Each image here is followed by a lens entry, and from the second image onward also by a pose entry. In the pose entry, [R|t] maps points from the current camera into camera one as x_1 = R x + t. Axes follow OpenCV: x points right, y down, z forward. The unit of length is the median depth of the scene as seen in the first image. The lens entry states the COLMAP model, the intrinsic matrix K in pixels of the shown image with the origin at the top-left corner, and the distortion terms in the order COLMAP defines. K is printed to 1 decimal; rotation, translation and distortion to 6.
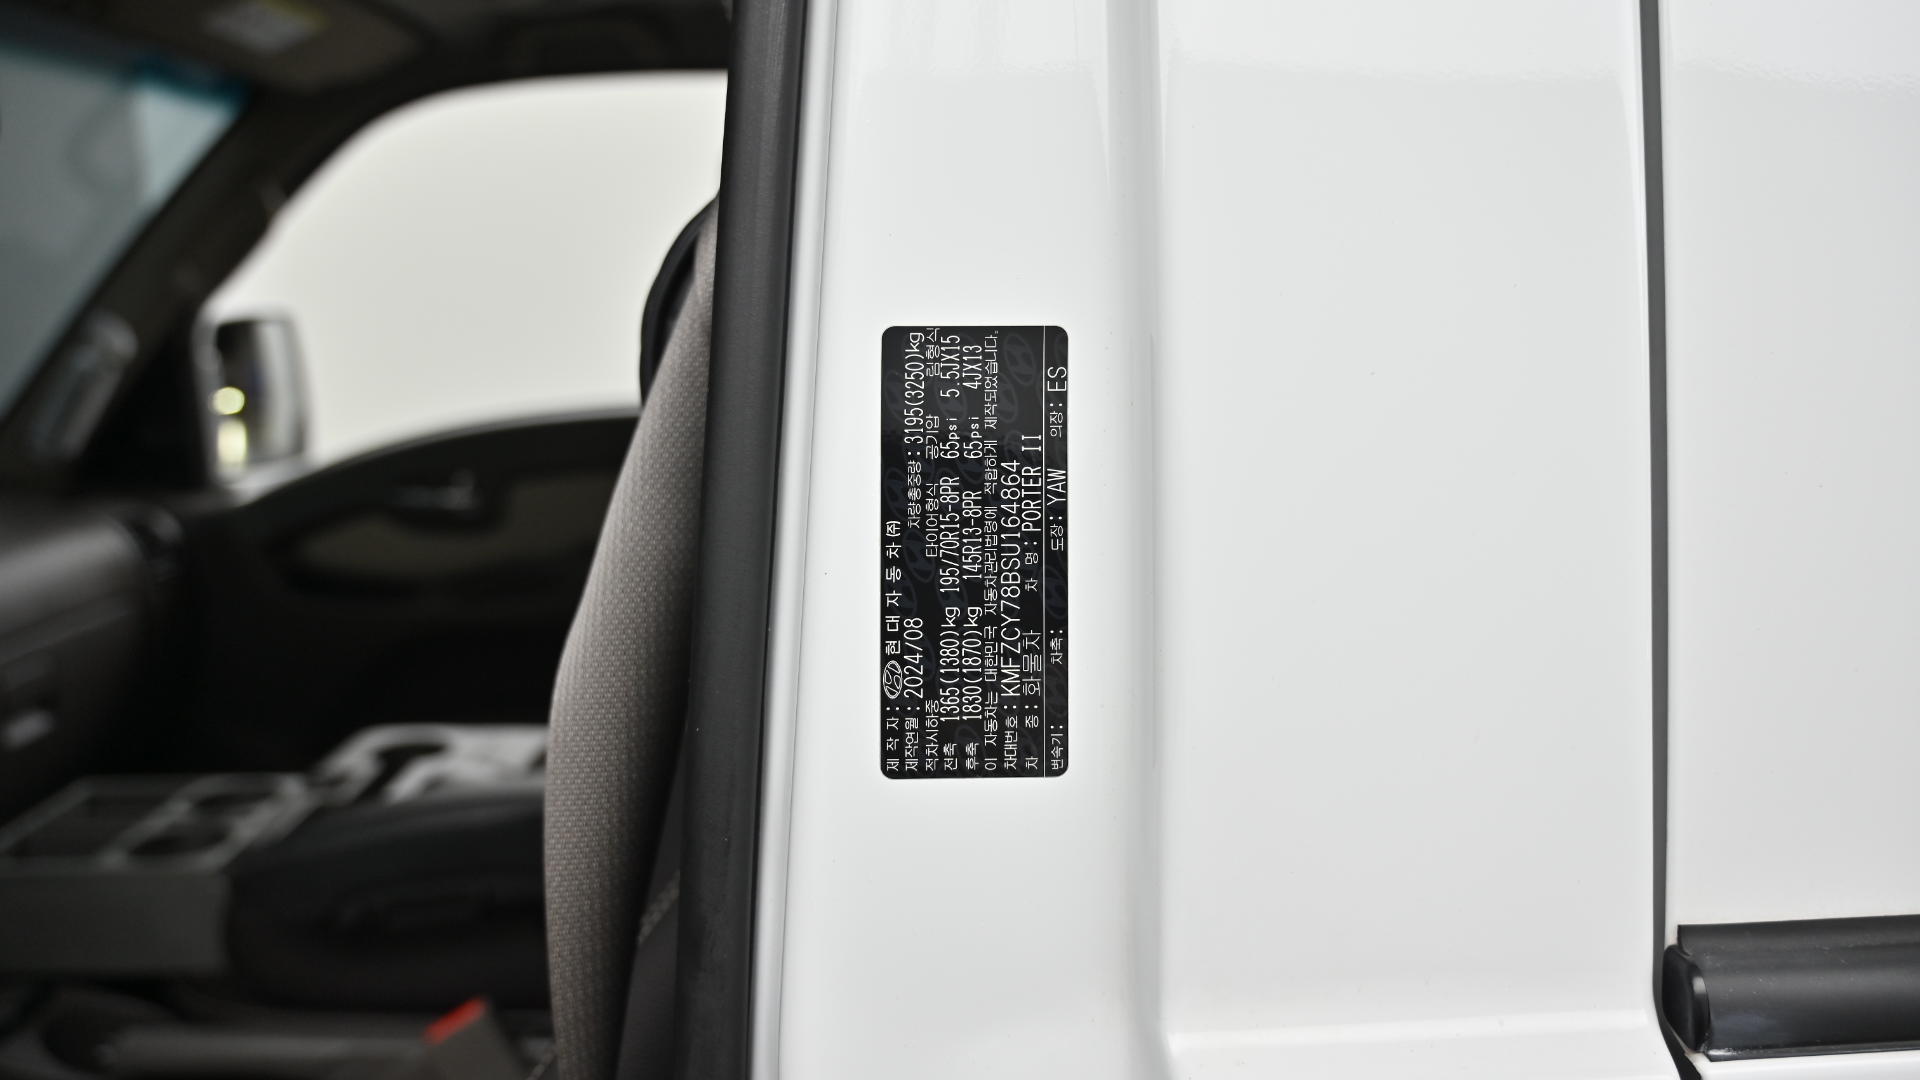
lens RADIAL K [[1319.7, 0, 960.0], [0, 1319.7, 540.0], [0, 0, 1]] dist [-0.004493, 0.000756]
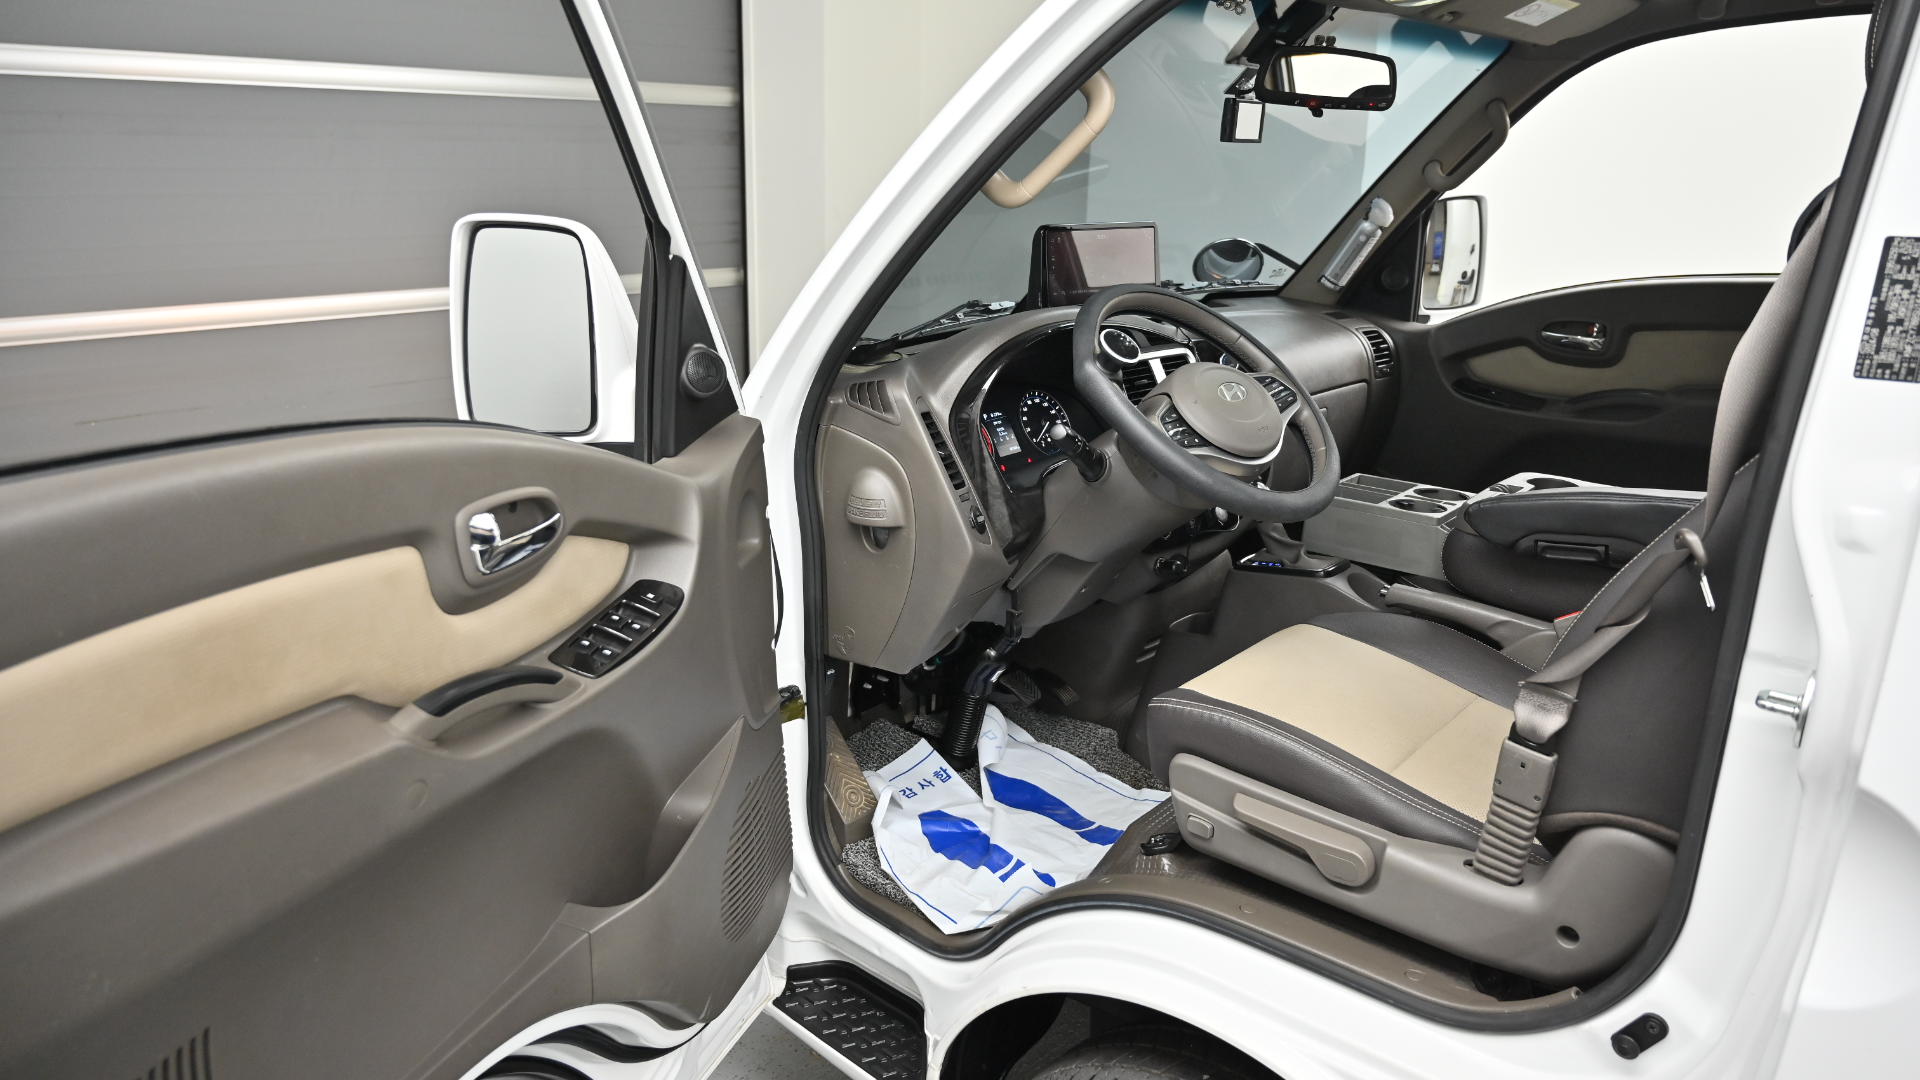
lens RADIAL K [[1319.7, 0, 960.0], [0, 1319.7, 540.0], [0, 0, 1]] dist [-0.004493, 0.000756]
pose [[0.726024, 0.192115, -0.660289, 0.554611], [-0.129496, 0.981200, 0.143099, 0.389177], [0.675367, -0.018388, 0.737253, -2.832677]]
